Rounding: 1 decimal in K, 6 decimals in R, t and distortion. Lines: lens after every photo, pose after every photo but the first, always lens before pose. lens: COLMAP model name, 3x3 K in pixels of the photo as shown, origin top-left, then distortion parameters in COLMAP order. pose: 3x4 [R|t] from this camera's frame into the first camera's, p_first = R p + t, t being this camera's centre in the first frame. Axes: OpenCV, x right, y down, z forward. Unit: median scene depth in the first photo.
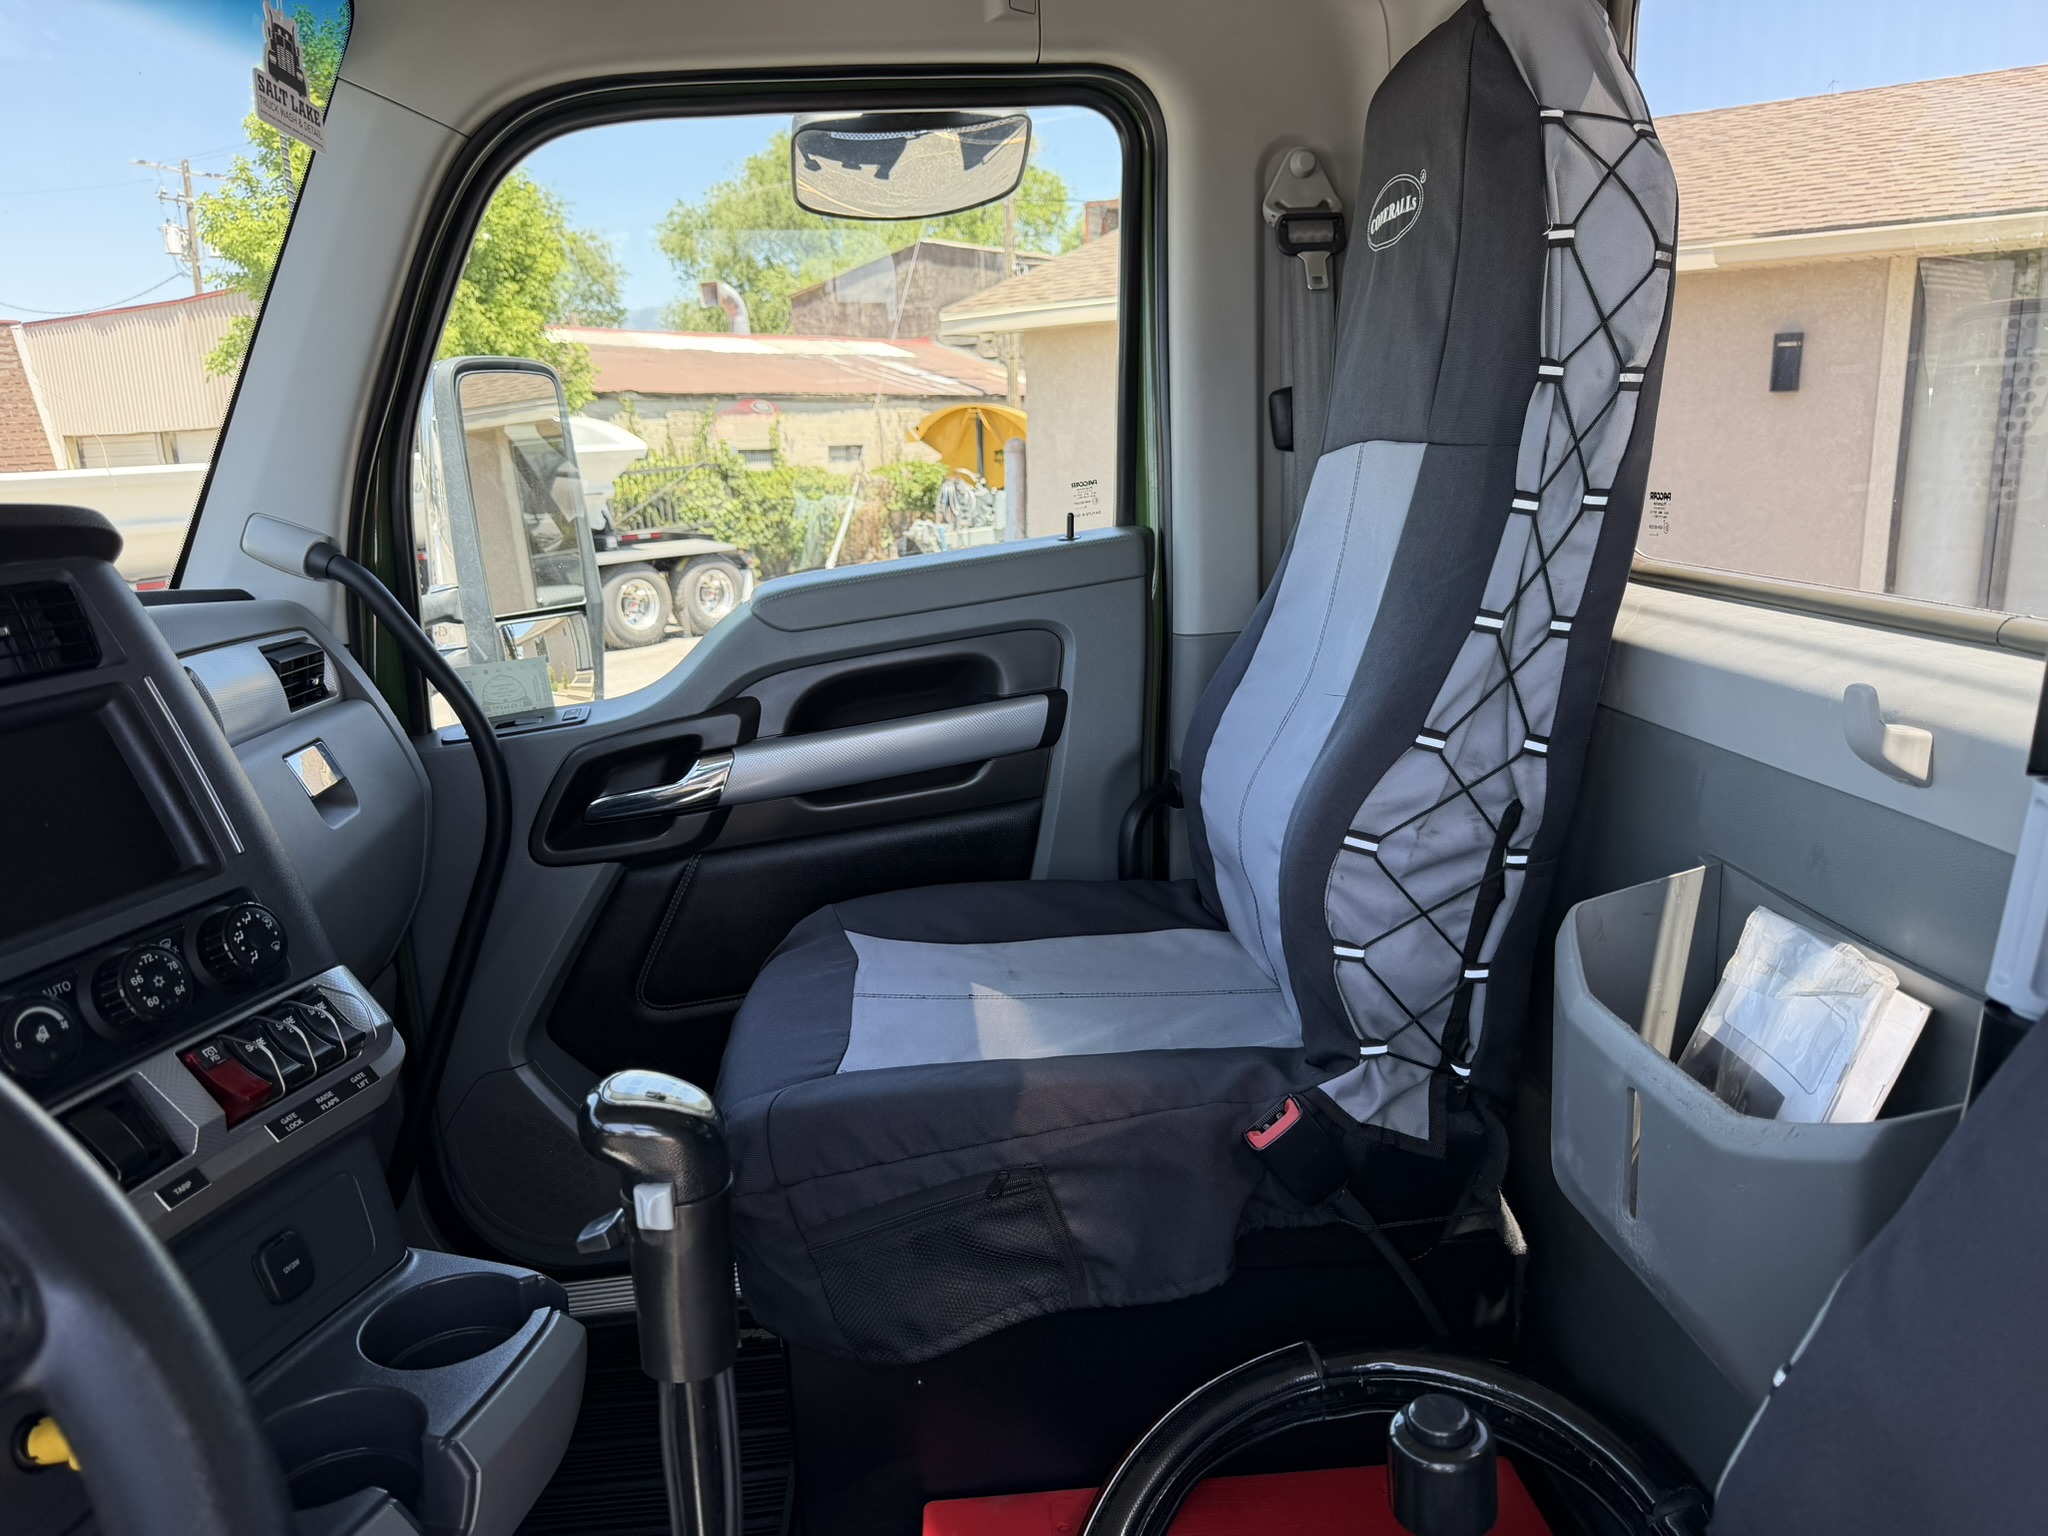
lens RADIAL K [[1450.5, 0, 1017.0], [0, 1450.5, 779.6], [0, 0, 1]] dist [0.053085, -0.072213]
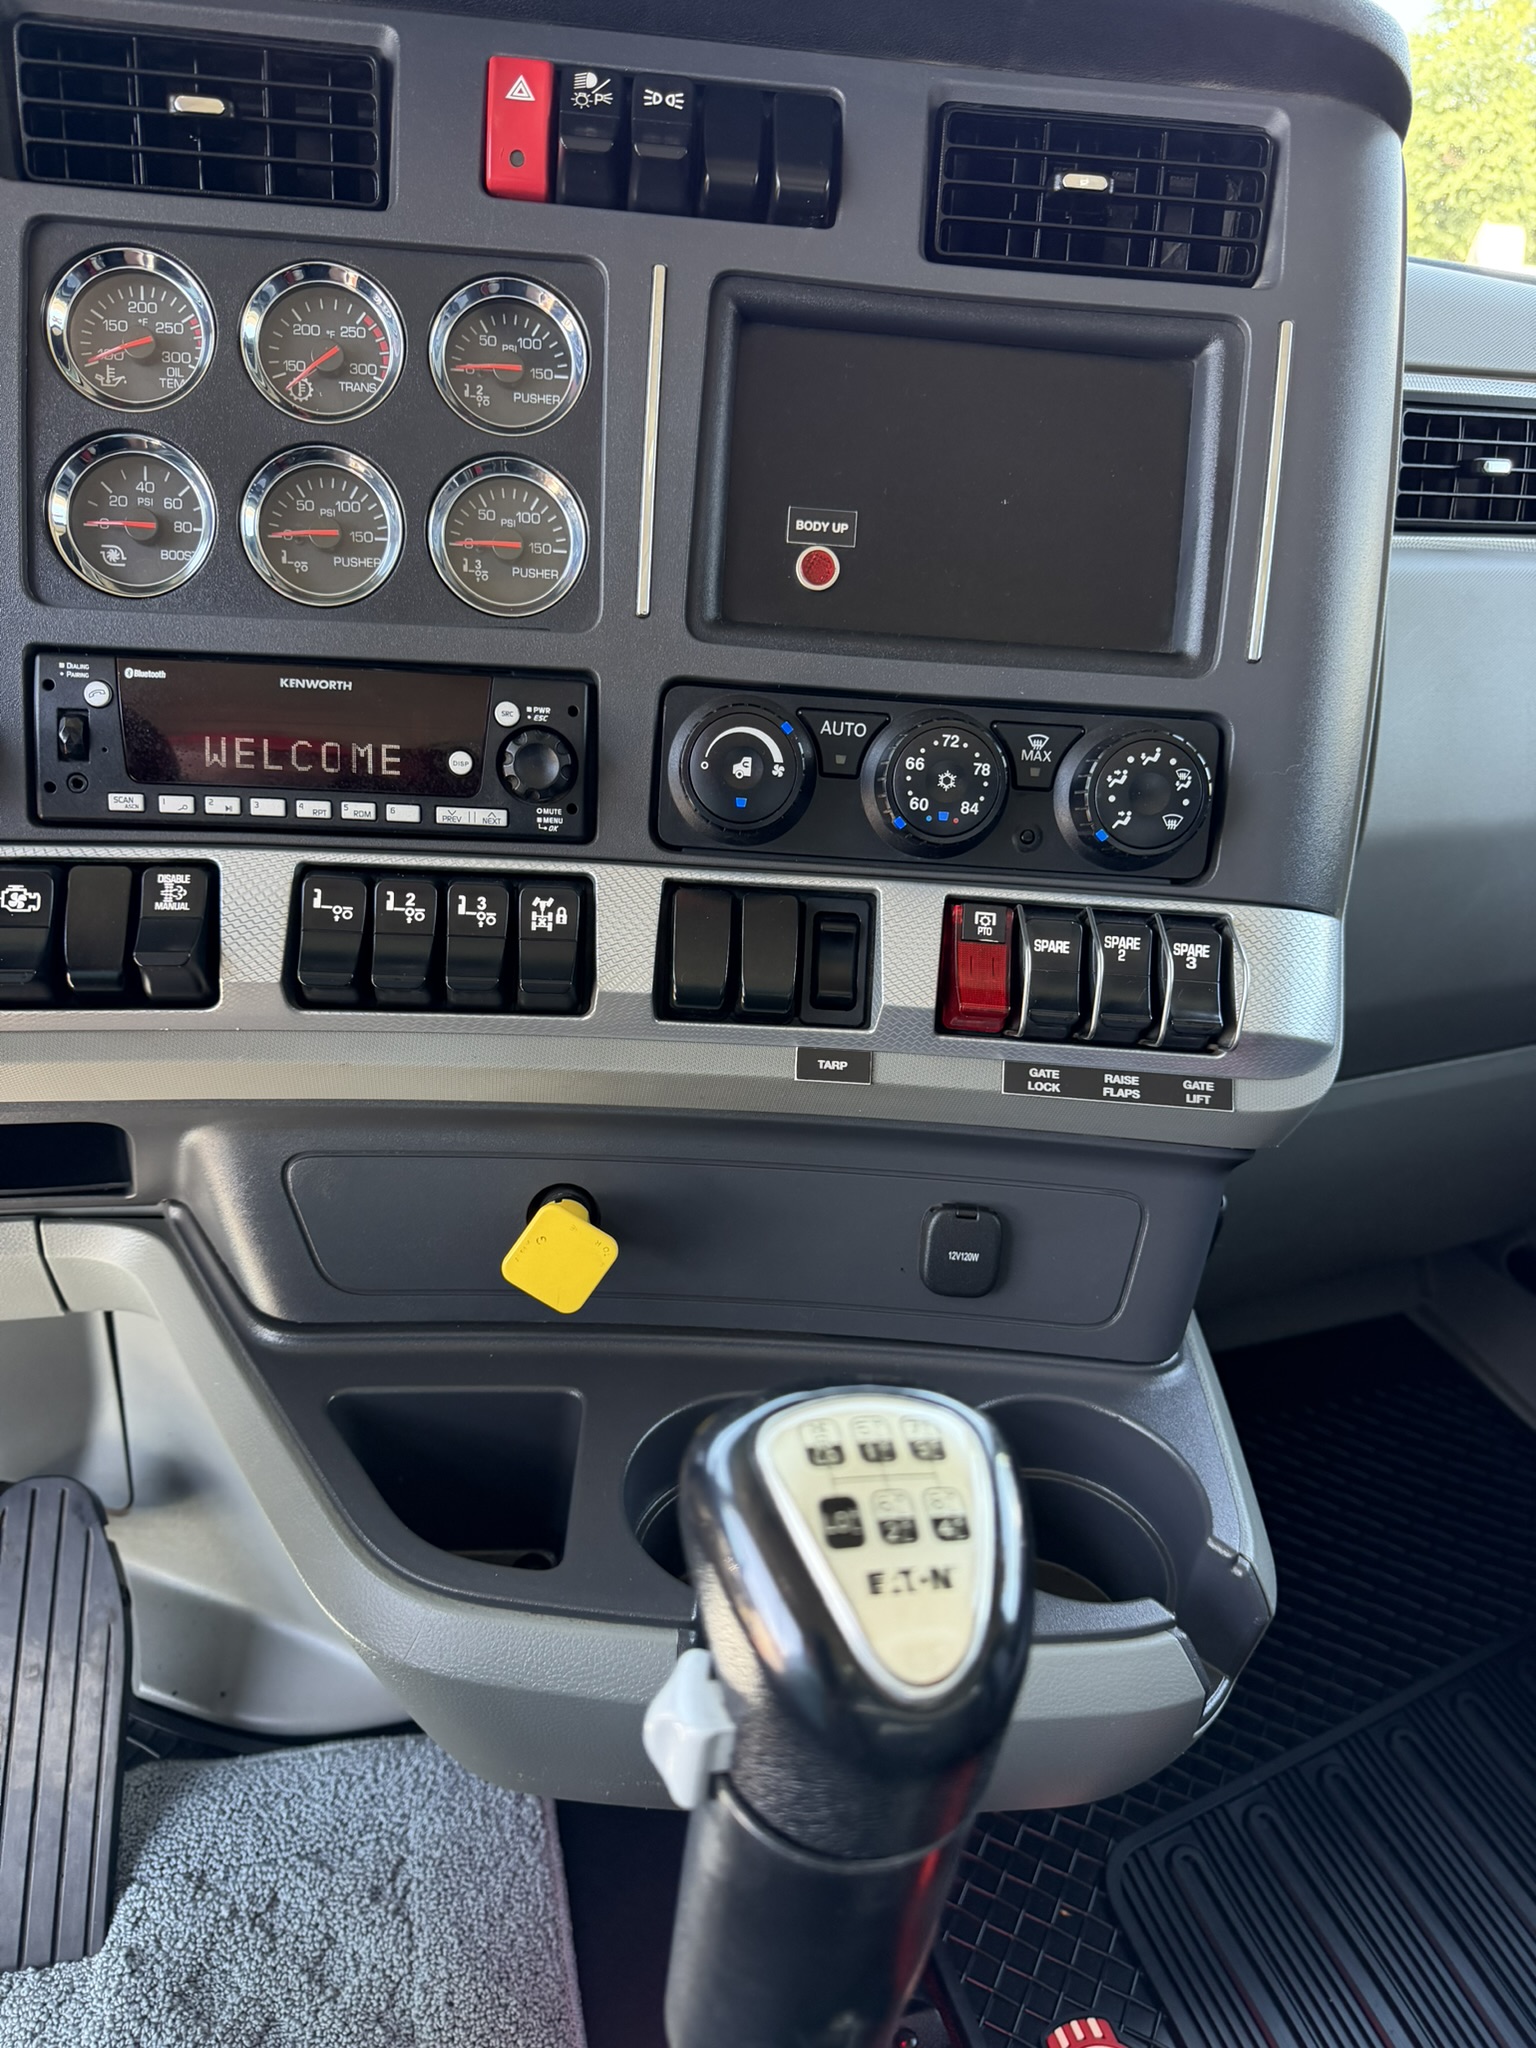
lens RADIAL K [[1450.5, 0, 768.0], [0, 1450.5, 1024.0], [0, 0, 1]] dist [0.053085, -0.072213]
pose [[0.259709, 0.519766, -0.813876, -0.027126], [-0.304940, 0.843813, 0.441578, -0.030171], [0.916277, 0.133502, 0.377643, 0.676262]]
